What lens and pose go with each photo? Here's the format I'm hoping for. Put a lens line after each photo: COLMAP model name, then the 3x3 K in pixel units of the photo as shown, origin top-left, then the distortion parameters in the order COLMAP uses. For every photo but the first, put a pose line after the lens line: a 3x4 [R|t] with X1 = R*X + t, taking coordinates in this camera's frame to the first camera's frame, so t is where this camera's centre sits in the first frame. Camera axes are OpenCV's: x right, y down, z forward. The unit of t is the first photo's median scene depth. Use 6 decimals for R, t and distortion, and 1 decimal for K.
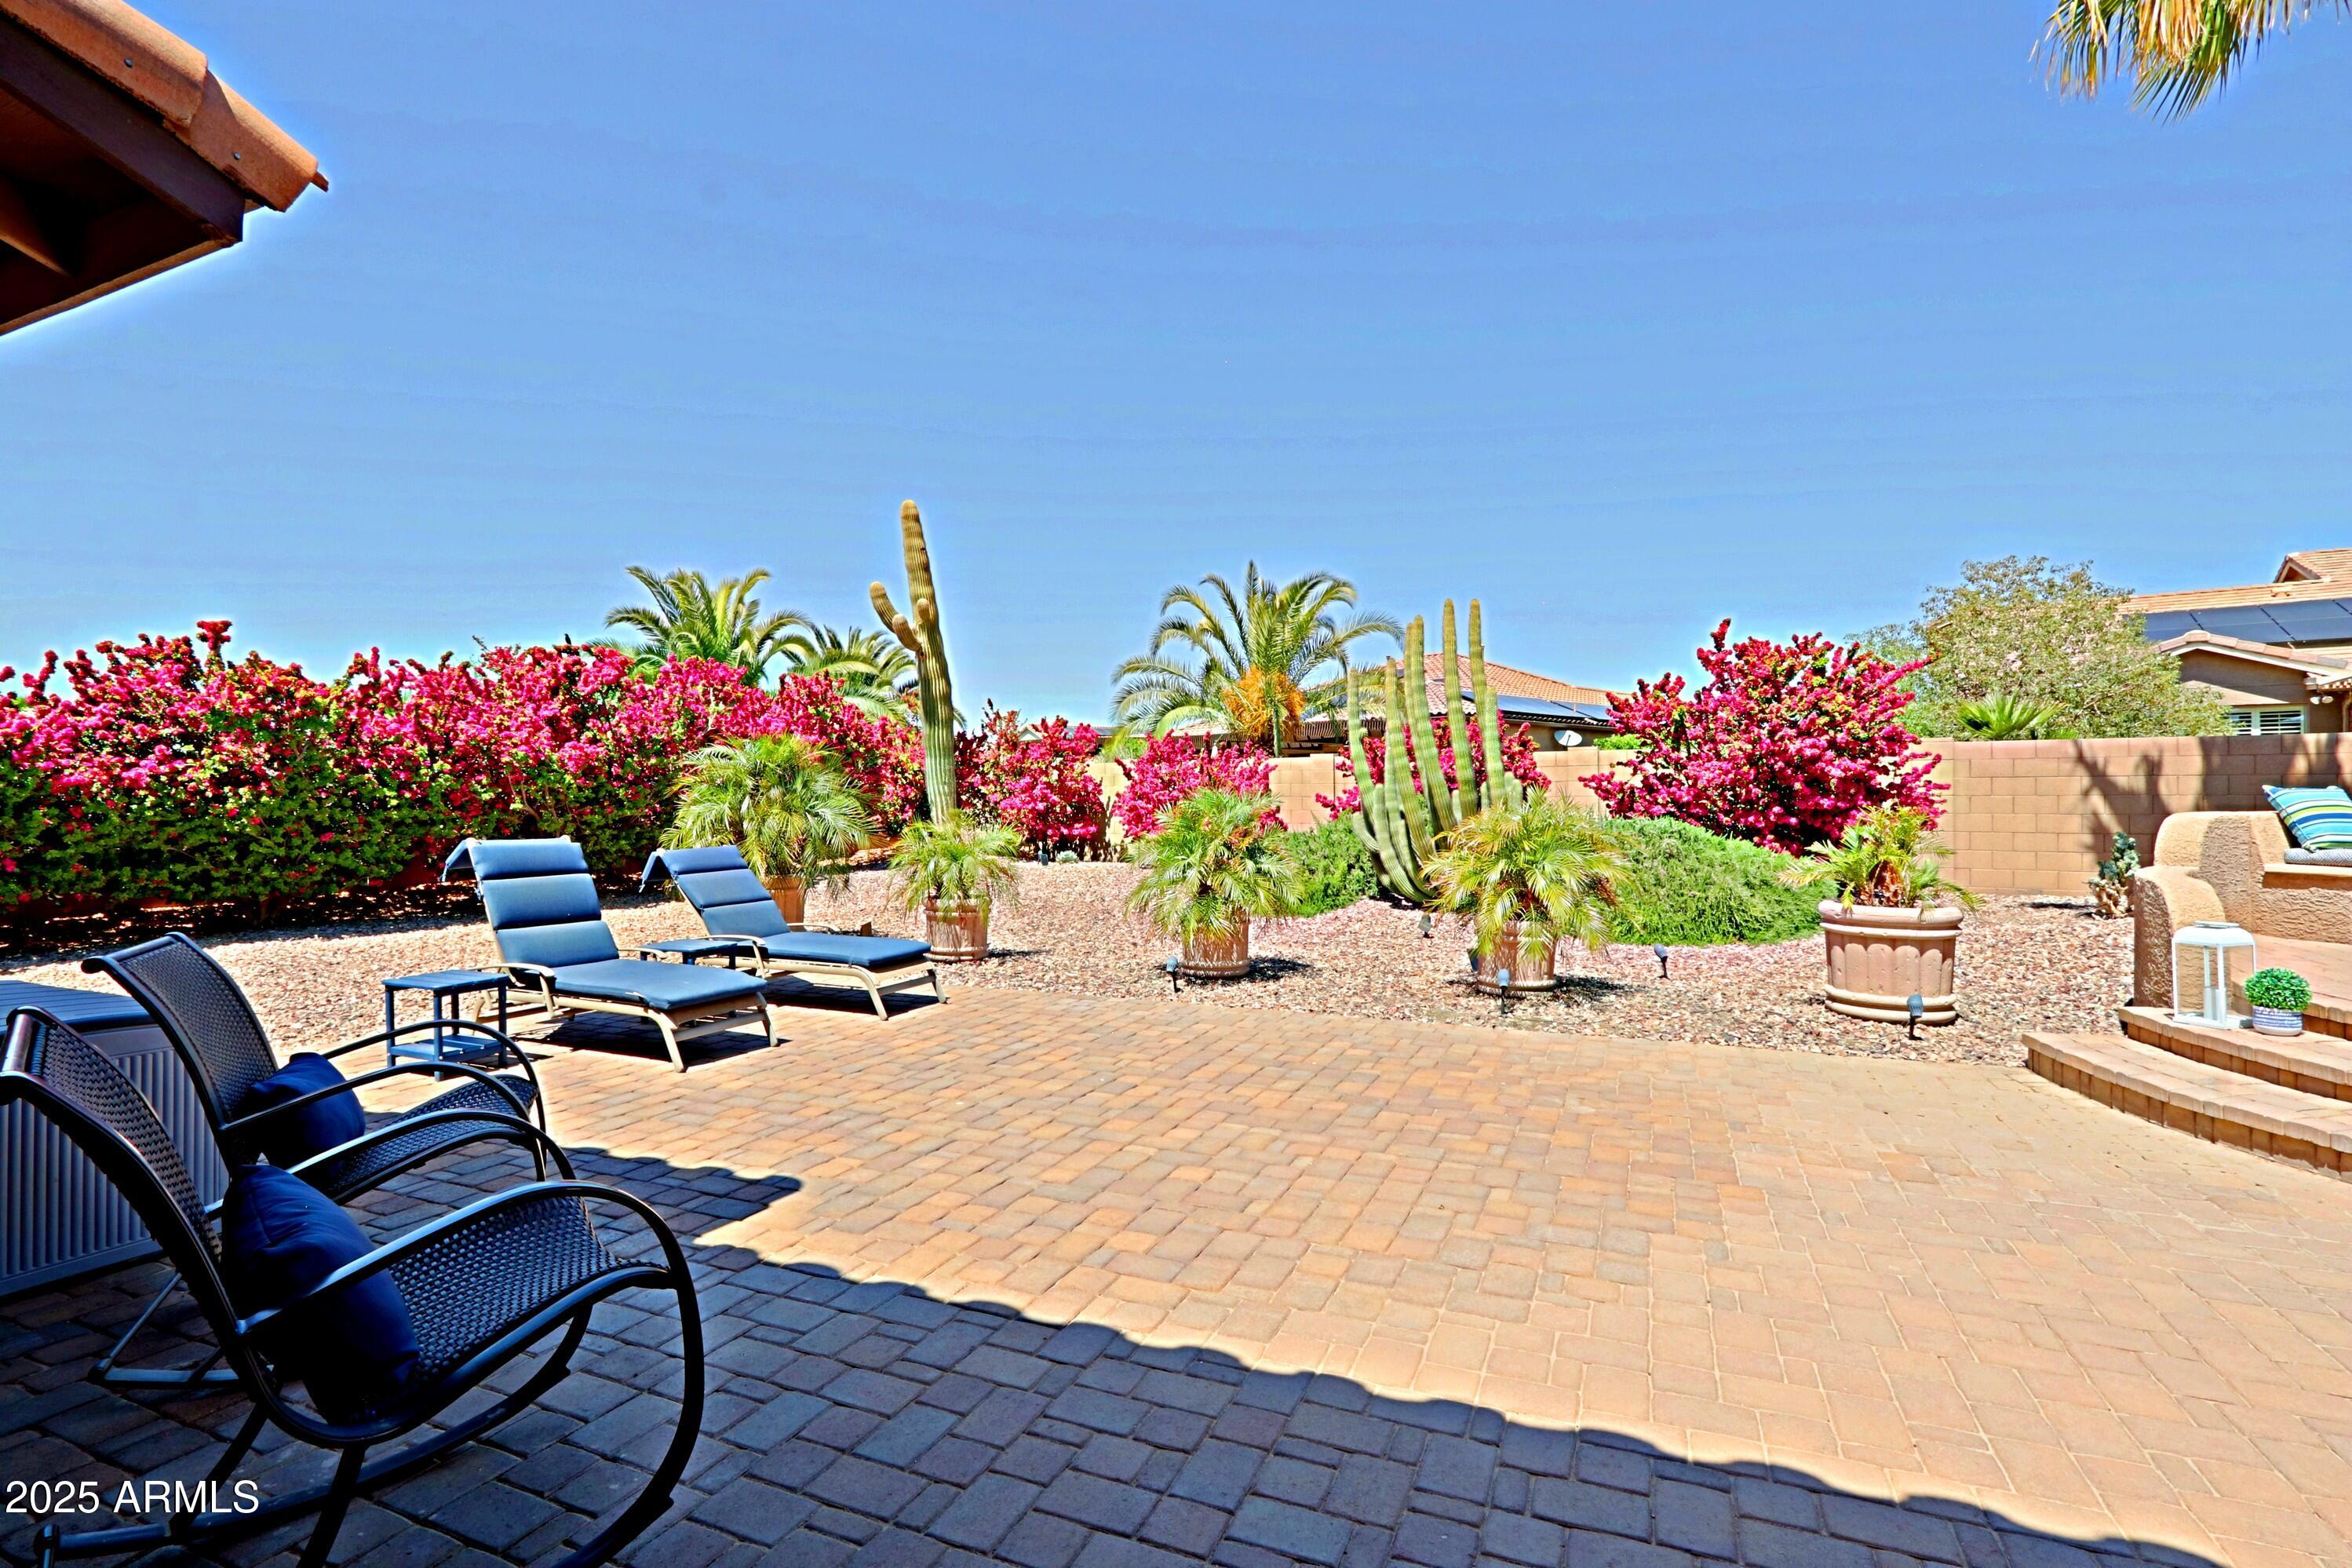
lens RADIAL K [[1093.4, 0, 1157.3], [0, 1093.4, 812.2], [0, 0, 1]] dist [-0.019638, 0.003973]
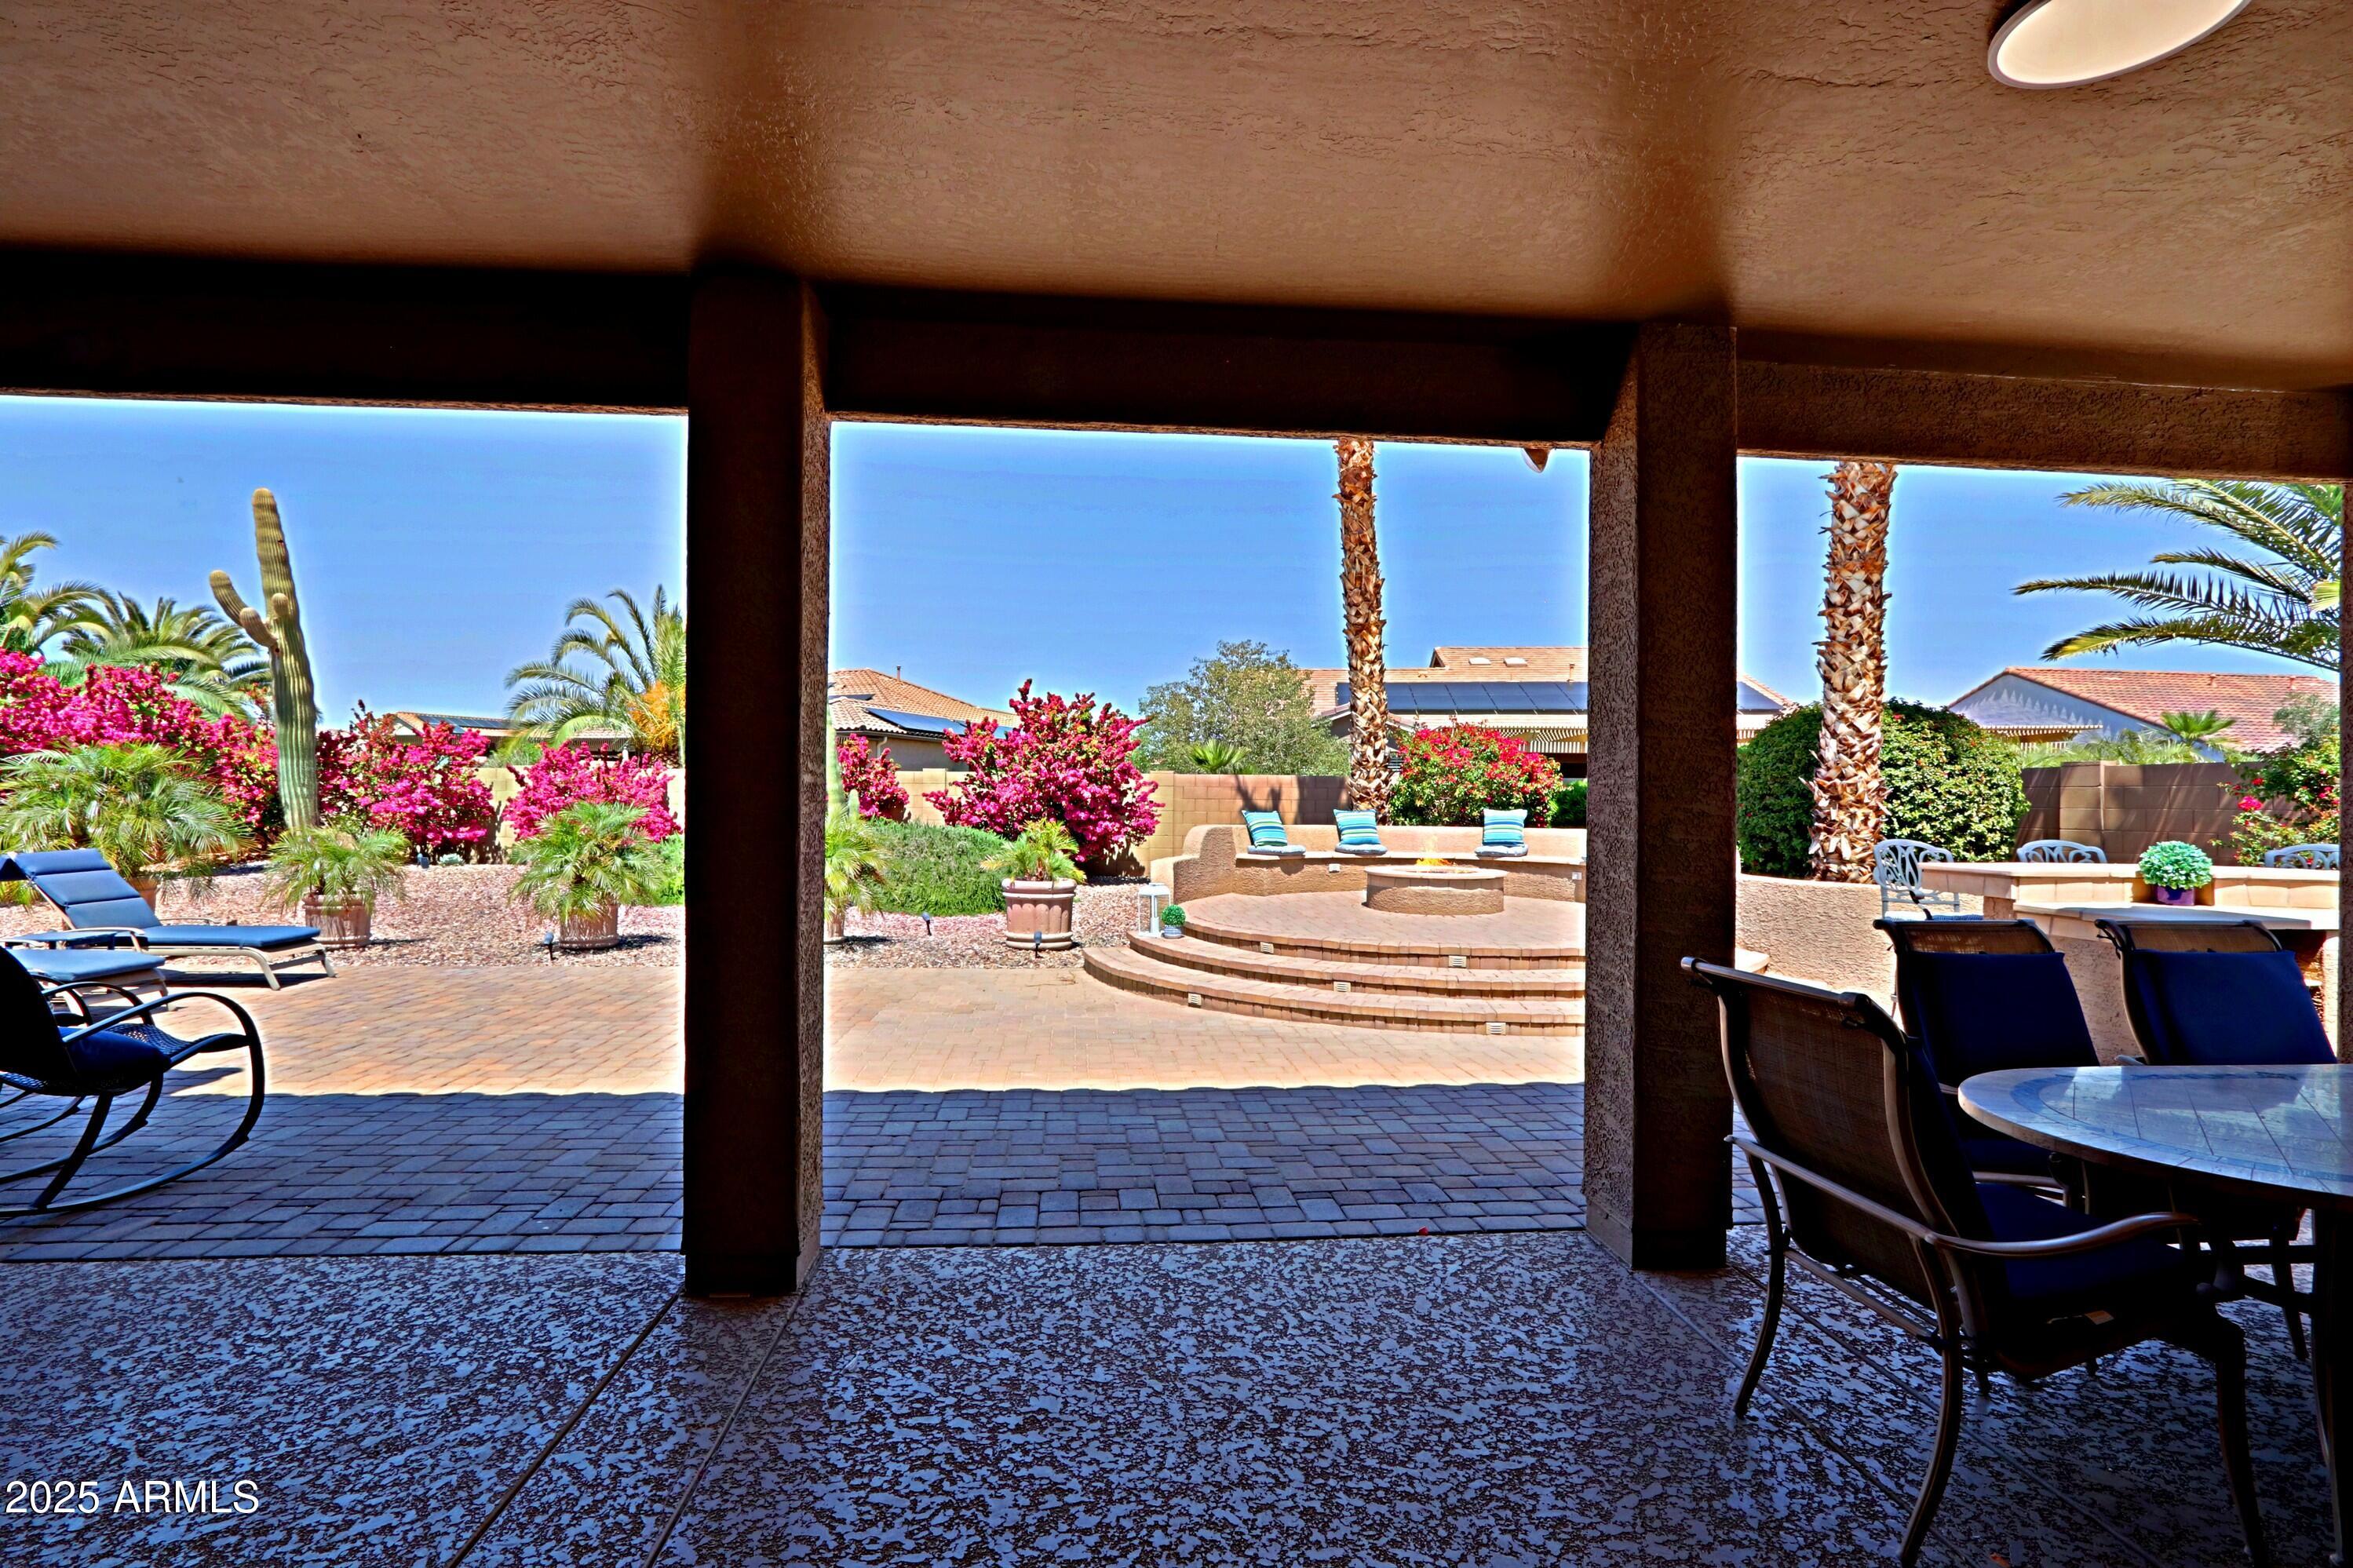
lens RADIAL K [[1093.8, 0, 1156.1], [0, 1093.8, 801.3], [0, 0, 1]] dist [-0.019638, 0.003973]
pose [[0.879587, 0.014616, 0.475513, 0.021129], [-0.007903, 0.999839, -0.016114, -0.005113], [-0.475672, 0.010416, 0.879561, -0.313135]]
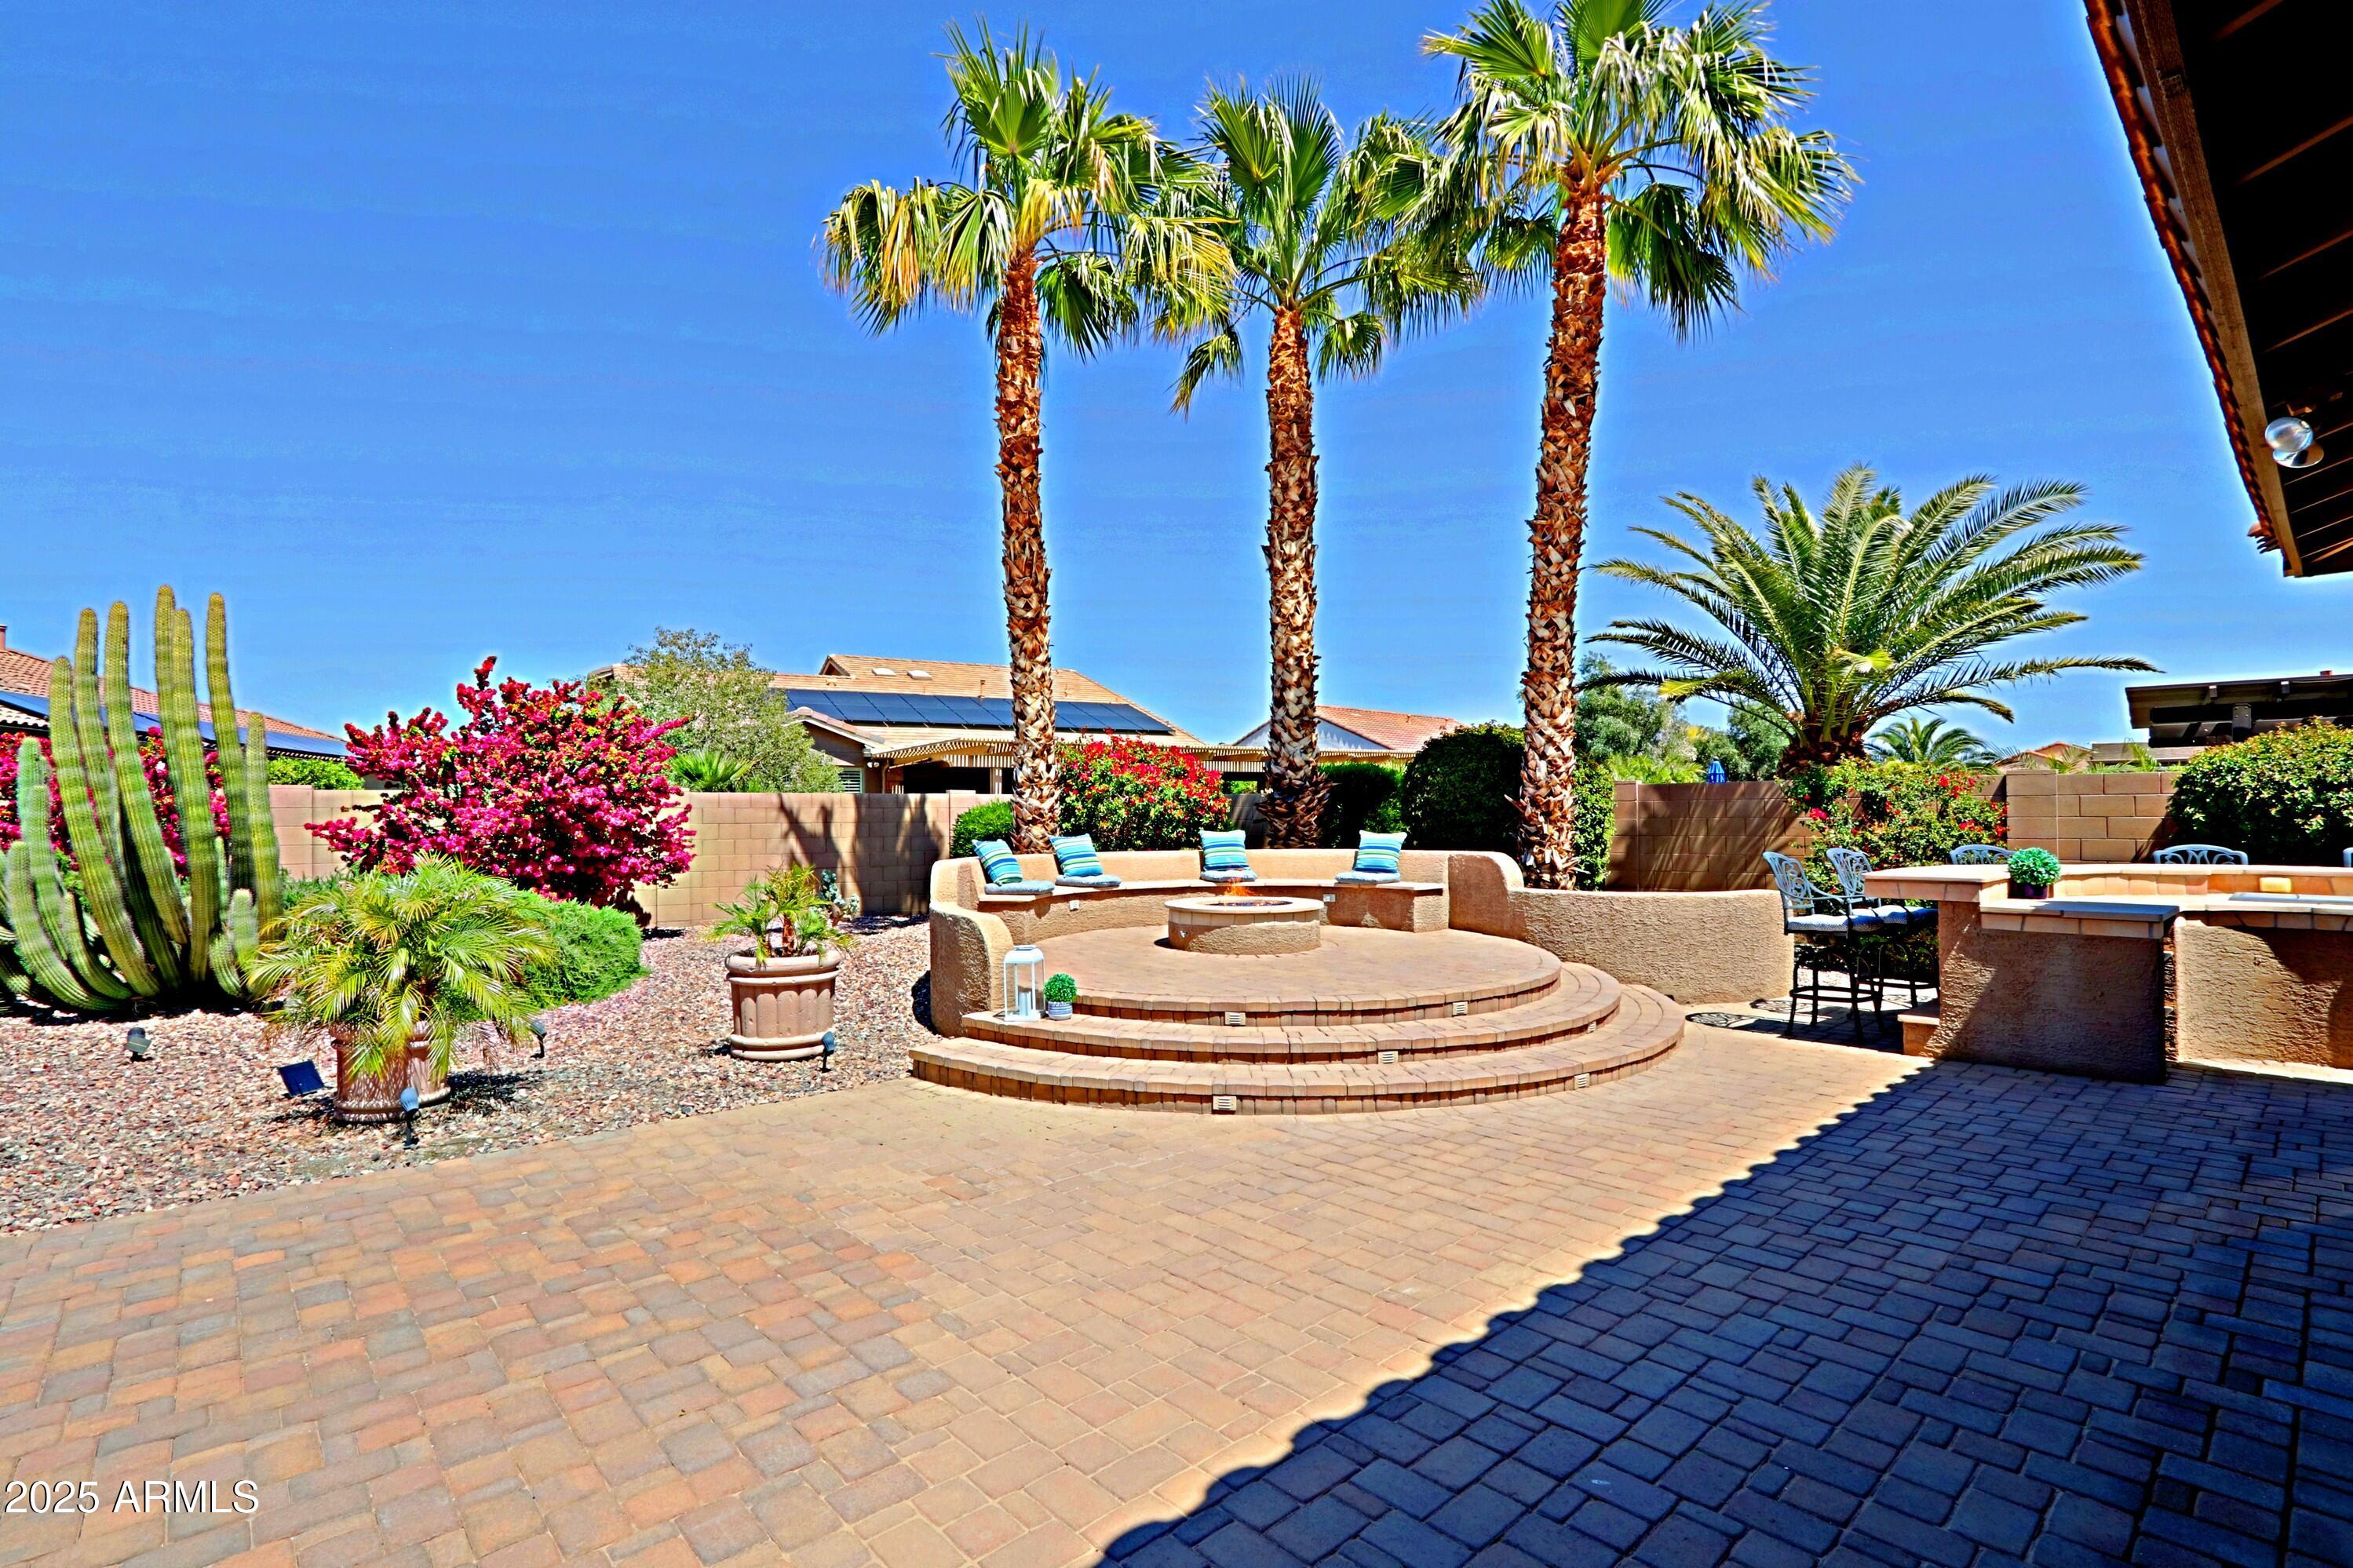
lens RADIAL K [[1093.8, 0, 1160.9], [0, 1093.8, 795.2], [0, 0, 1]] dist [-0.019638, 0.003973]
pose [[0.411962, 0.020667, 0.910967, -0.104118], [0.019784, 0.999304, -0.031618, -0.018799], [-0.910986, 0.031048, 0.411266, 0.105415]]
